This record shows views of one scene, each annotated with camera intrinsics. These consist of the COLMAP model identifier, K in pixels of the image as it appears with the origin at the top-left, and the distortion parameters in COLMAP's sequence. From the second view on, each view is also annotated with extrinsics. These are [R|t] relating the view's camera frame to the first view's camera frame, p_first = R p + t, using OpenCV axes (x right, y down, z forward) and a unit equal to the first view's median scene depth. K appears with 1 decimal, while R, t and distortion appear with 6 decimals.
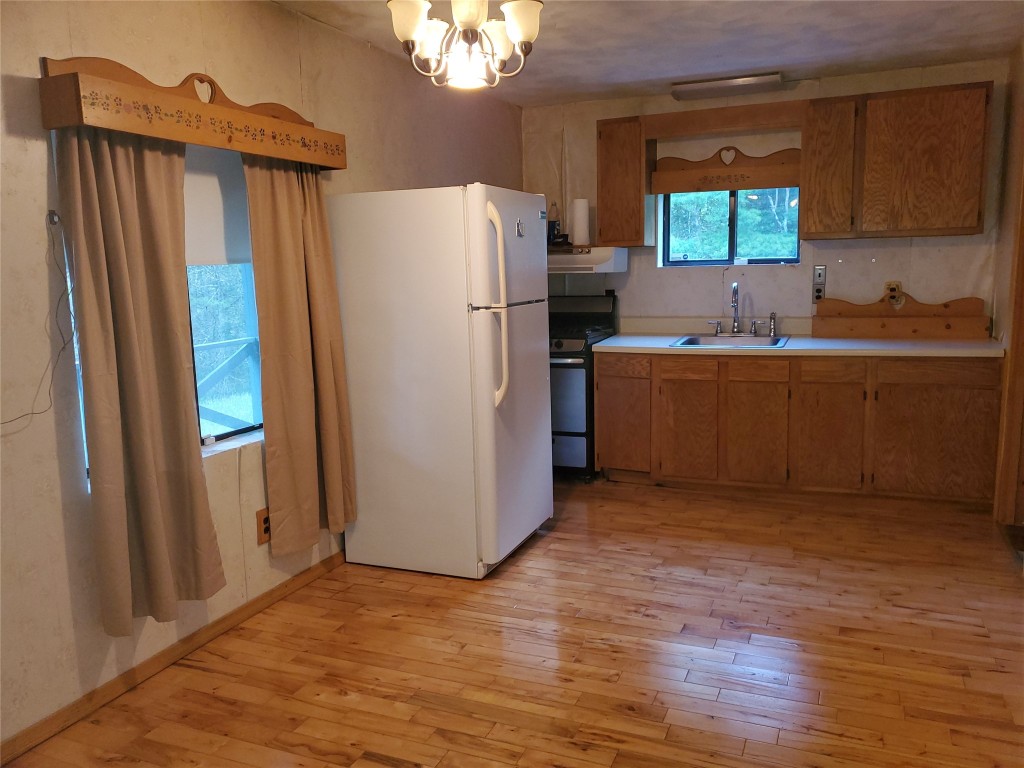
lens RADIAL K [[790.8, 0, 512.0], [0, 790.8, 384.0], [0, 0, 1]] dist [0.081479, -0.003046]
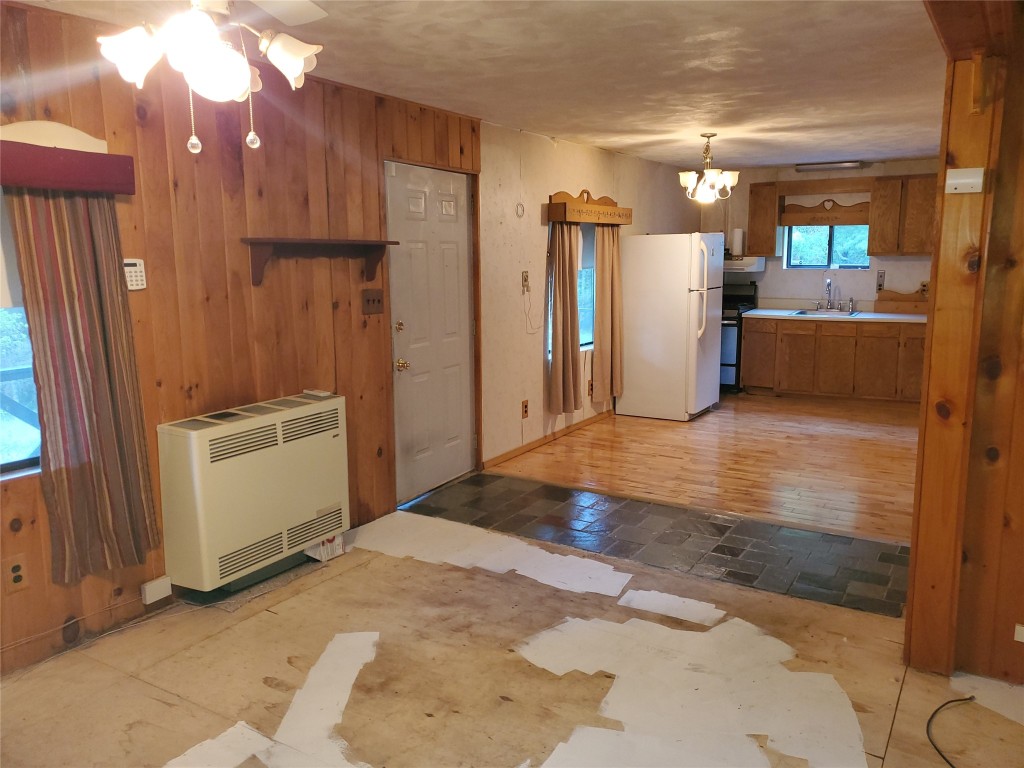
lens RADIAL K [[775.5, 0, 512.0], [0, 775.5, 384.0], [0, 0, 1]] dist [0.010881, 0.002129]
pose [[0.988027, 0.040092, -0.148982, -0.140719], [-0.036760, 0.999010, 0.025055, 0.083345], [0.149839, -0.019278, 0.988522, -0.781254]]
